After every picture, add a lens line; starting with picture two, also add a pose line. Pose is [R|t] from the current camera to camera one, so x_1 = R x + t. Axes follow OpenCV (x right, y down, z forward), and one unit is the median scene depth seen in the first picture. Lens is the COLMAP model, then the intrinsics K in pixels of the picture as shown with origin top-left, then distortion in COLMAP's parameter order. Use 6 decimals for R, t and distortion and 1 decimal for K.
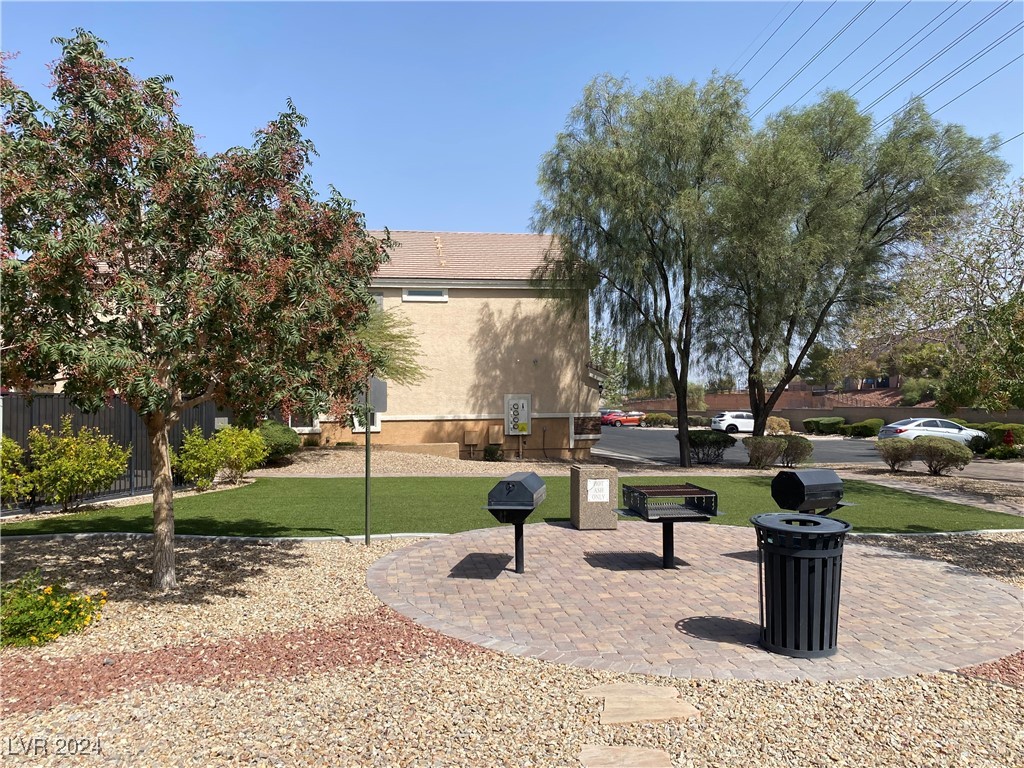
lens RADIAL K [[798.4, 0, 512.0], [0, 798.4, 384.0], [0, 0, 1]] dist [0.018499, -0.004622]
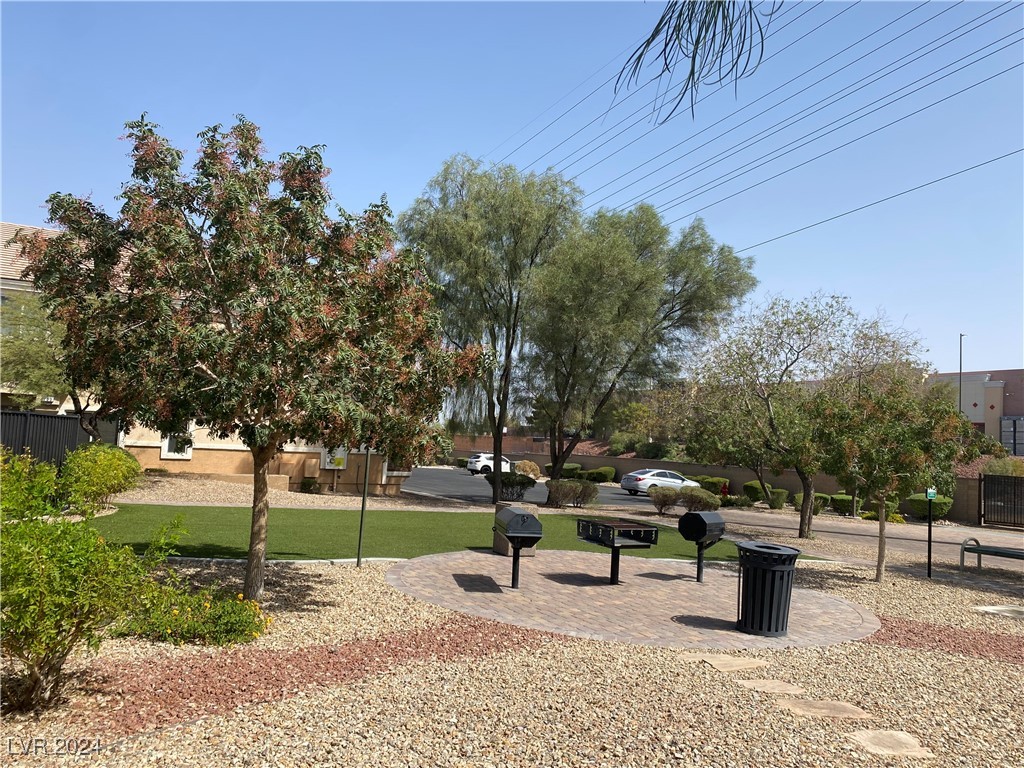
lens RADIAL K [[798.4, 0, 512.0], [0, 798.4, 384.0], [0, 0, 1]] dist [0.018499, -0.004622]
pose [[0.935988, 0.083090, 0.342087, -0.175942], [-0.068070, 0.996124, -0.055703, -0.005125], [-0.345389, 0.028852, 0.938016, -0.072647]]
